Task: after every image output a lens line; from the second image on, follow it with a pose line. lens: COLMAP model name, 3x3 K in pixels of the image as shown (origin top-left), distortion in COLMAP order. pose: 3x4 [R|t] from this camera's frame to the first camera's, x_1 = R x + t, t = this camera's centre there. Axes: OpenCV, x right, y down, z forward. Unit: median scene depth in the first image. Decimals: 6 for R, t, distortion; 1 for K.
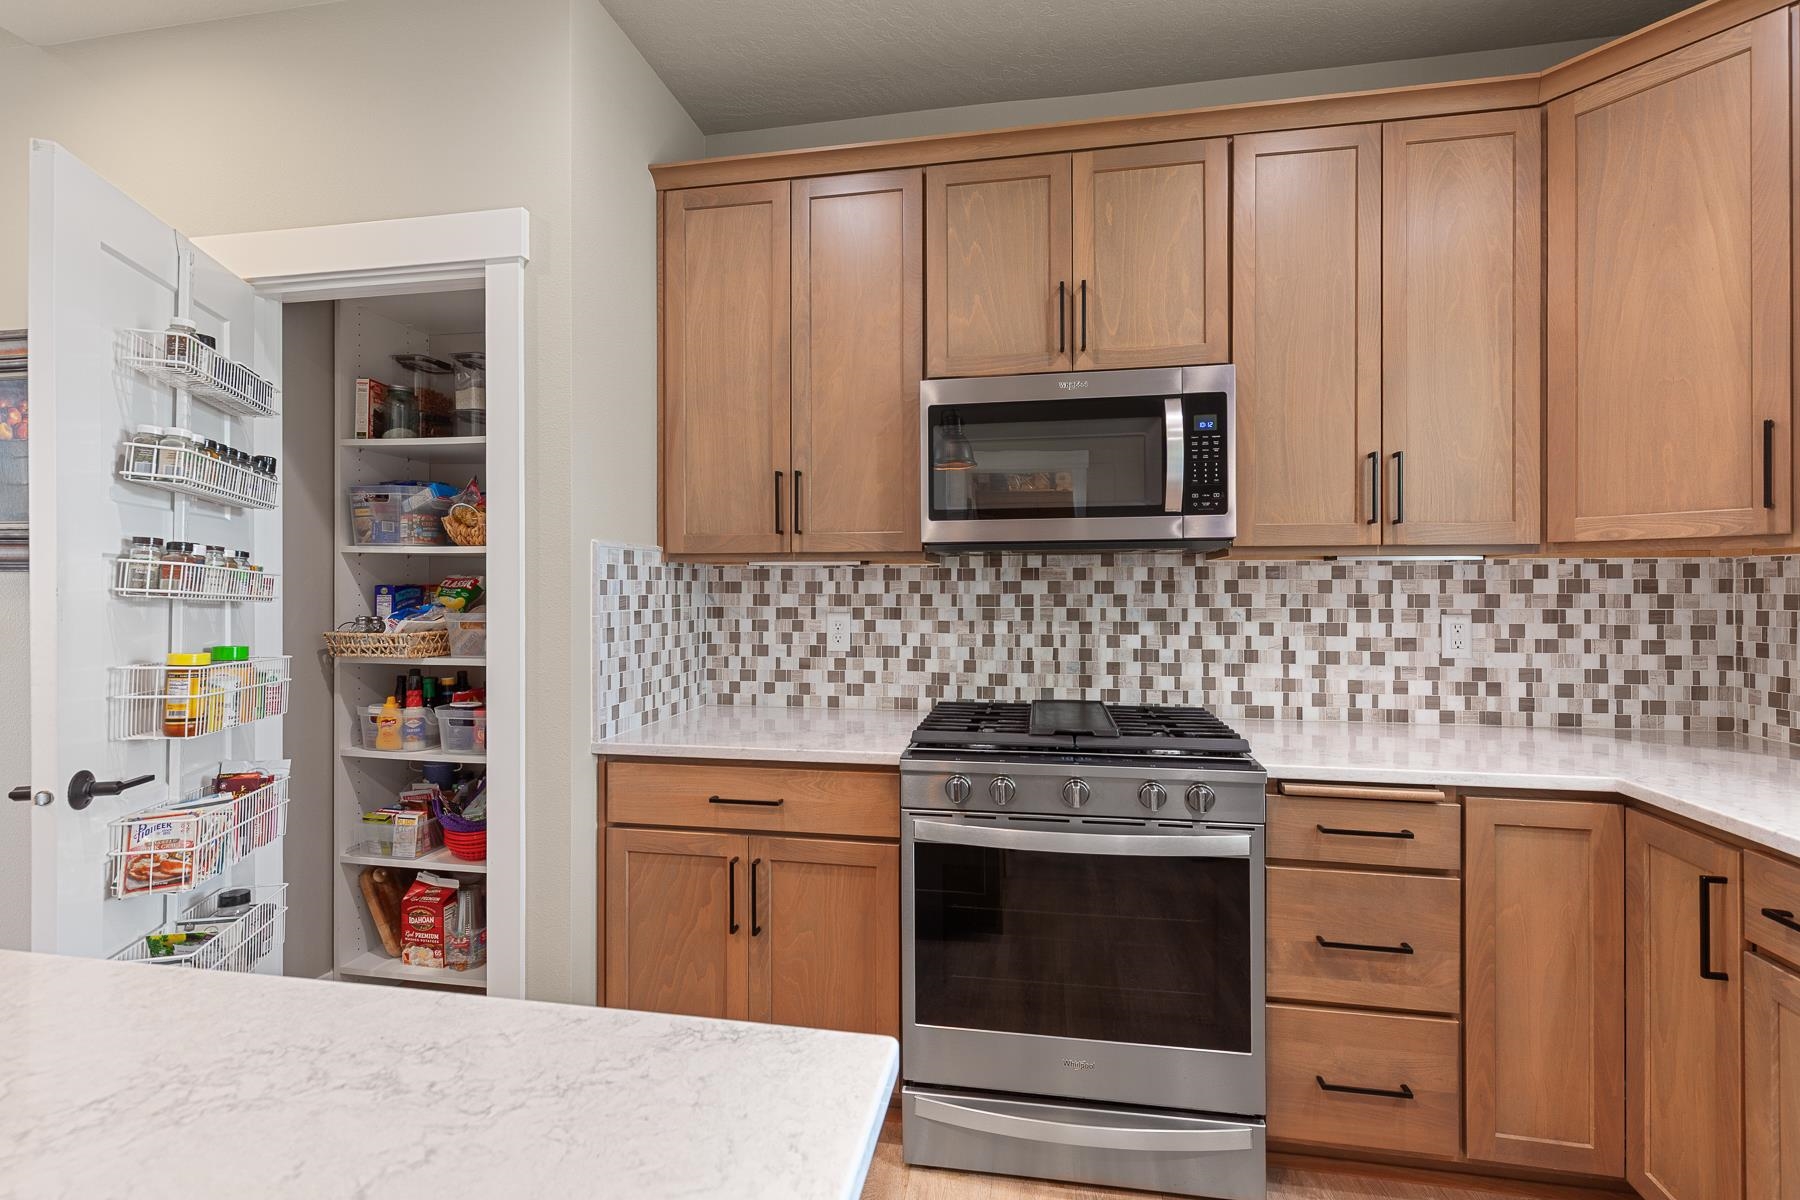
lens RADIAL K [[814.9, 0, 875.5], [0, 814.9, 585.6], [0, 0, 1]] dist [0.006014, -0.001973]
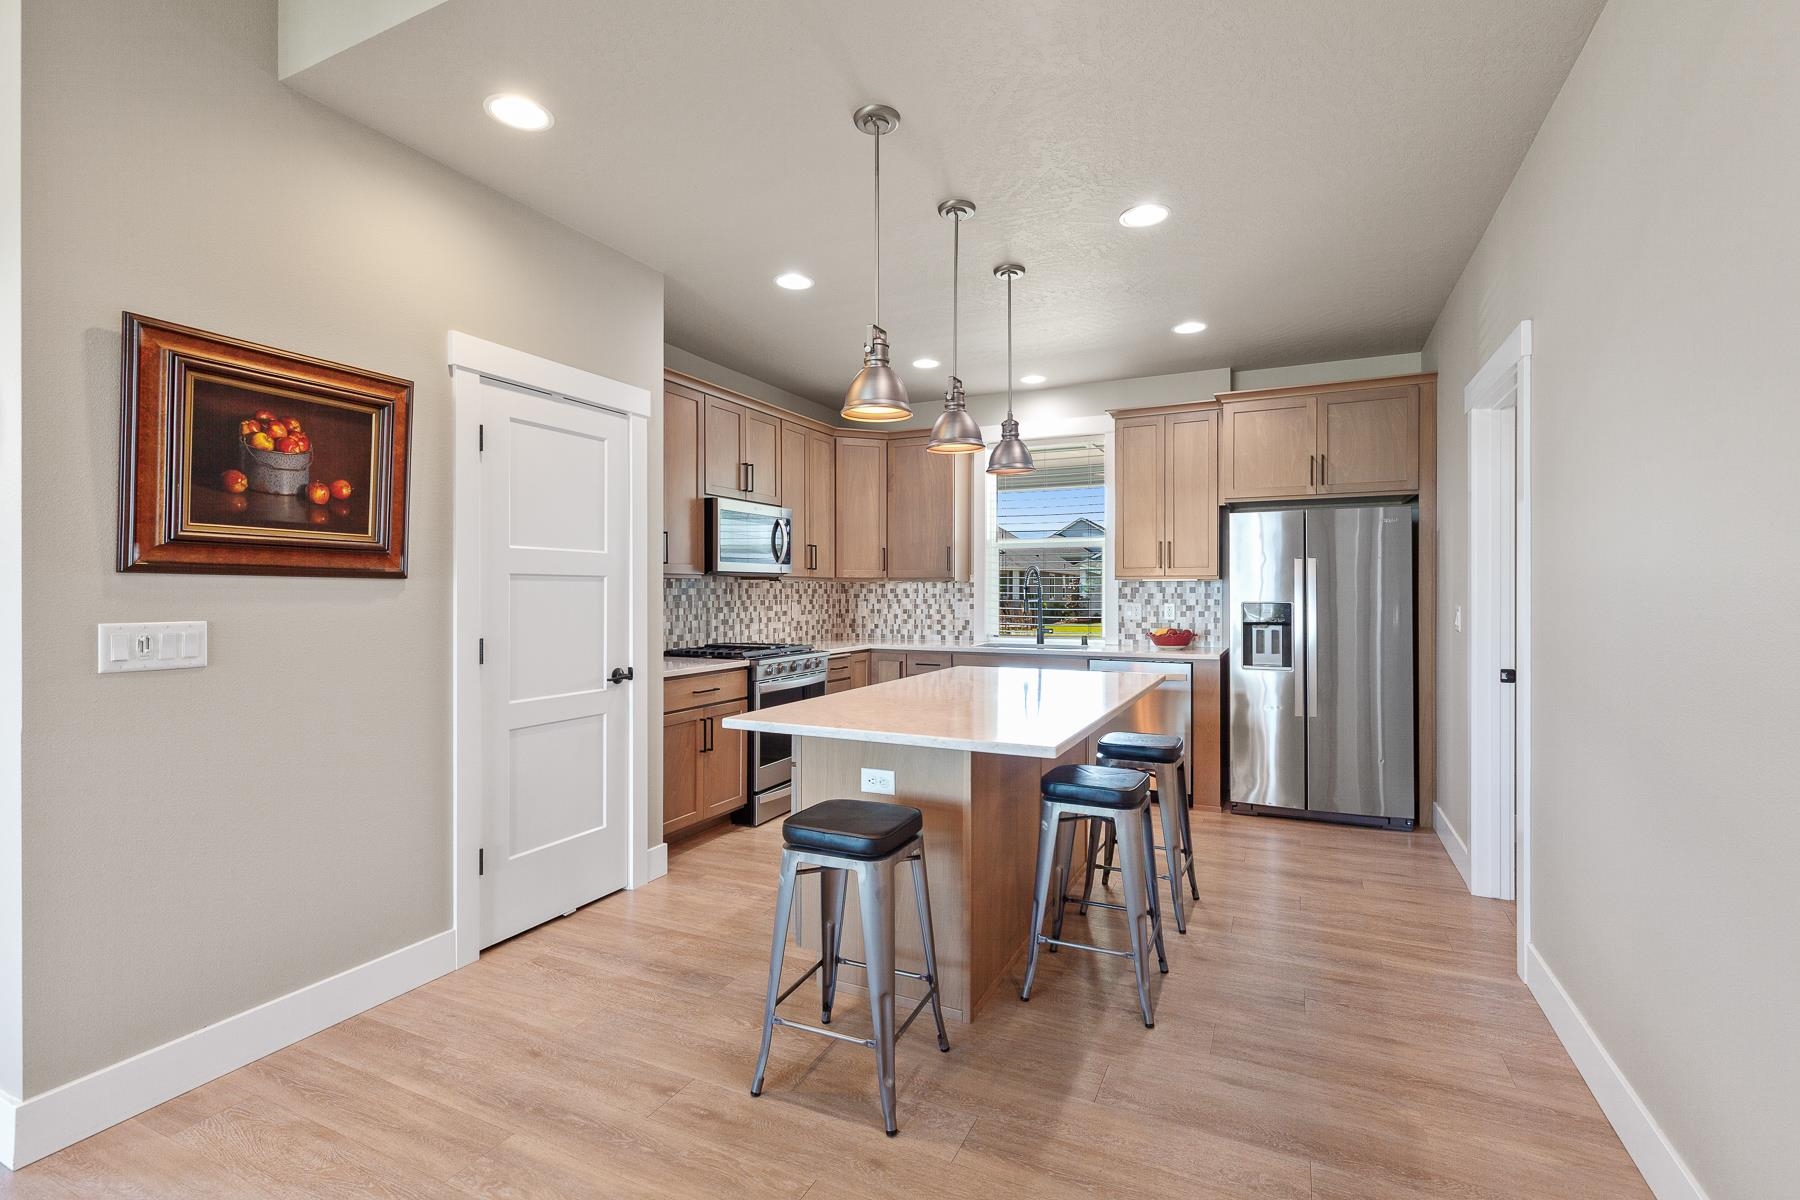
lens RADIAL K [[814.9, 0, 922.4], [0, 814.9, 589.8], [0, 0, 1]] dist [0.006014, -0.001973]
pose [[0.241499, 0.002636, 0.970398, -1.821745], [-0.003957, 0.999991, -0.001732, -0.000811], [-0.970393, -0.003421, 0.241507, -0.065561]]
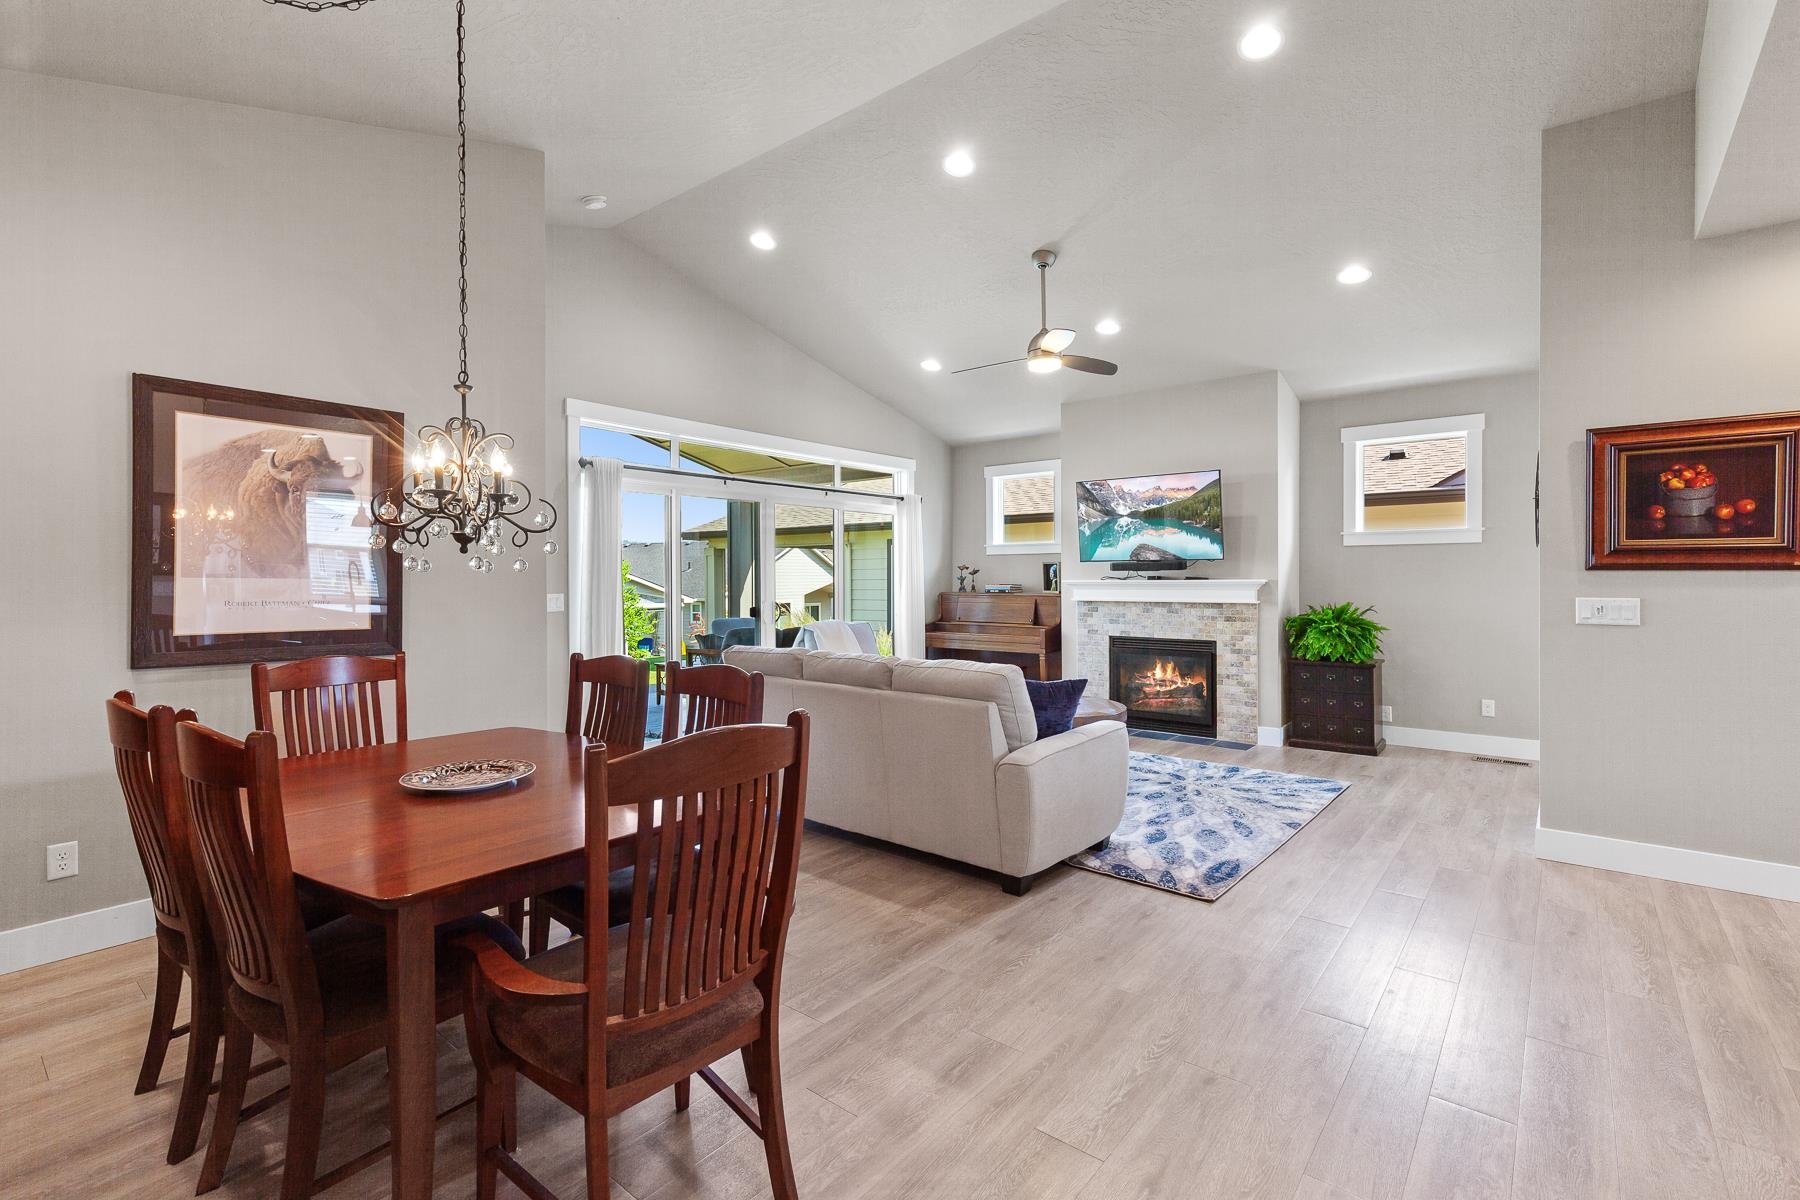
lens RADIAL K [[814.9, 0, 883.5], [0, 814.9, 582.9], [0, 0, 1]] dist [0.006014, -0.001973]
pose [[0.872073, 0.000392, -0.489376, -1.594826], [0.004315, 0.999955, 0.008491, -0.012430], [0.489357, -0.009516, 0.872031, -1.150181]]
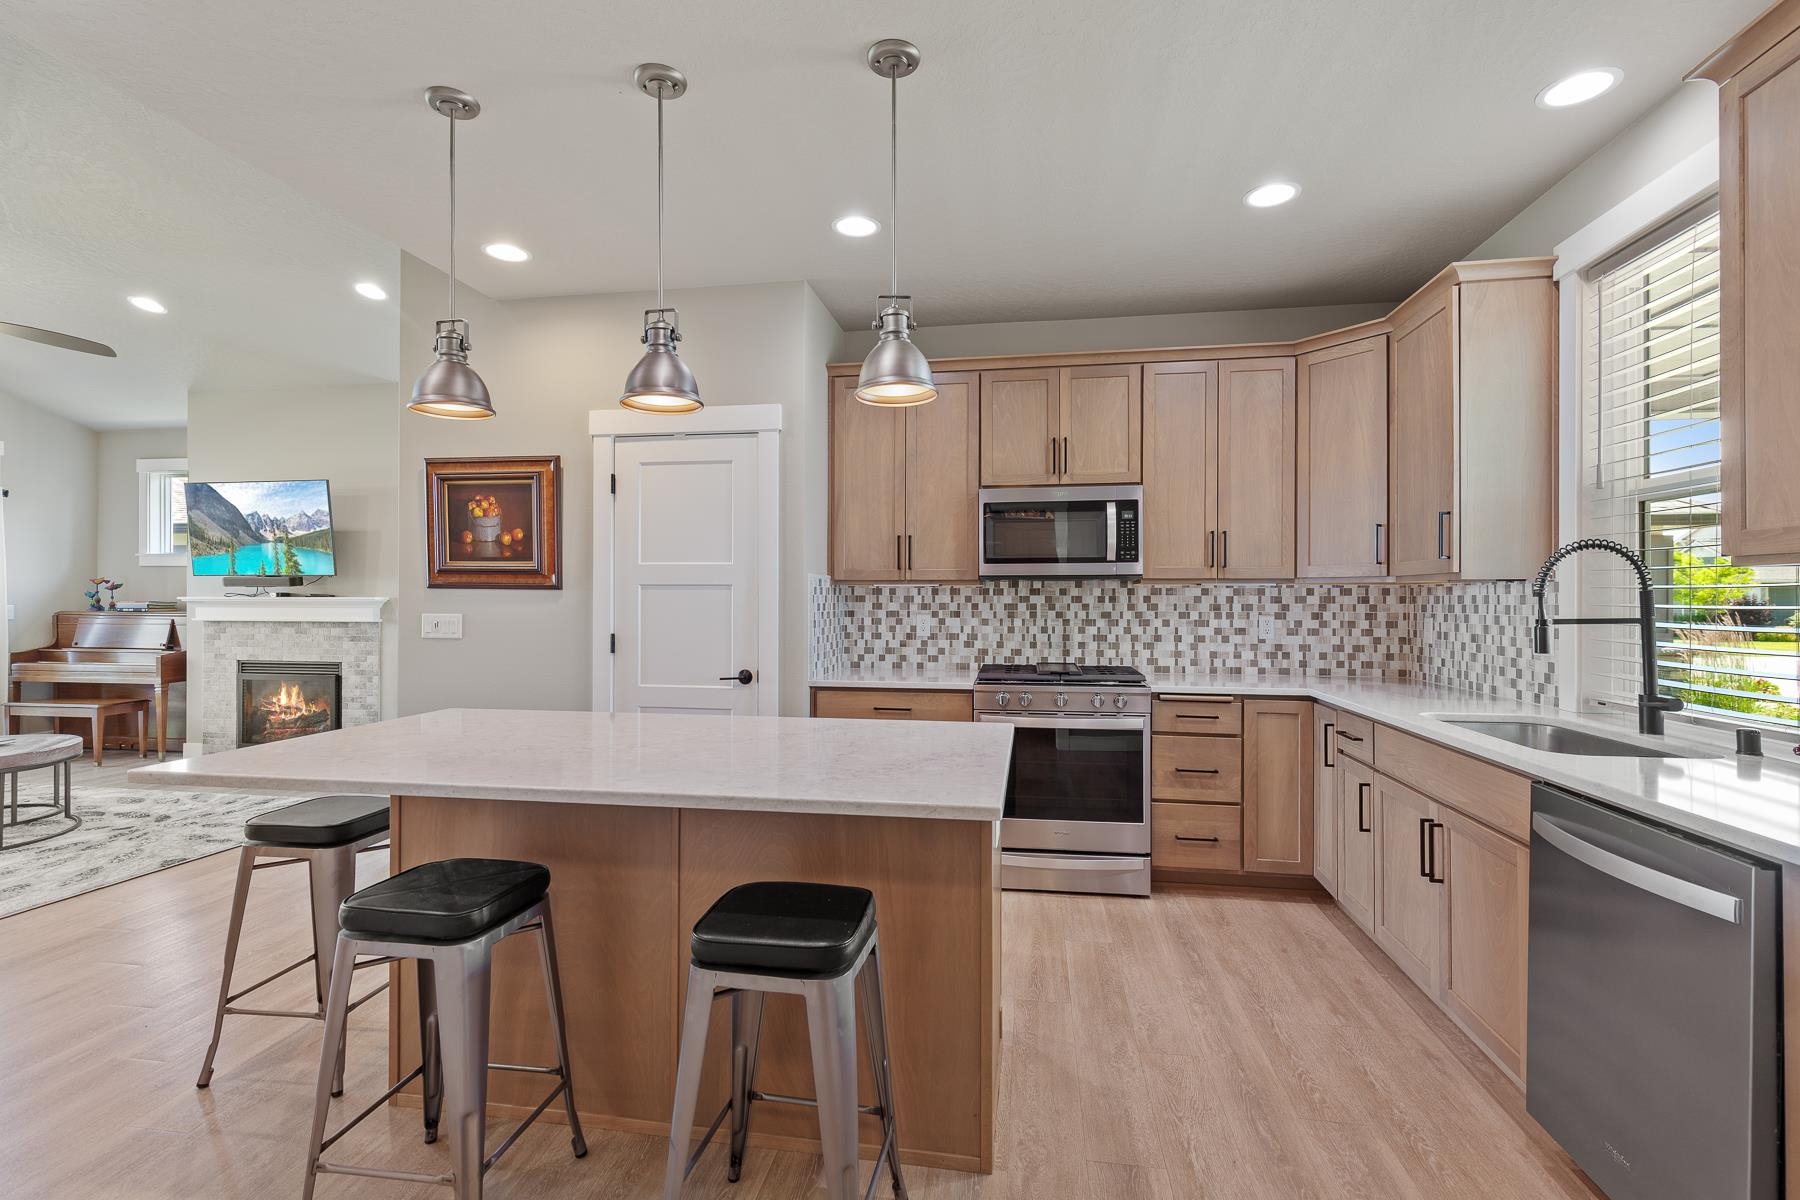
lens RADIAL K [[814.9, 0, 882.1], [0, 814.9, 594.4], [0, 0, 1]] dist [0.006014, -0.001973]
pose [[0.999680, 0.003146, 0.025105, -0.200530], [-0.003128, 0.999995, -0.000746, -0.007003], [-0.025107, 0.000667, 0.999685, -0.816181]]
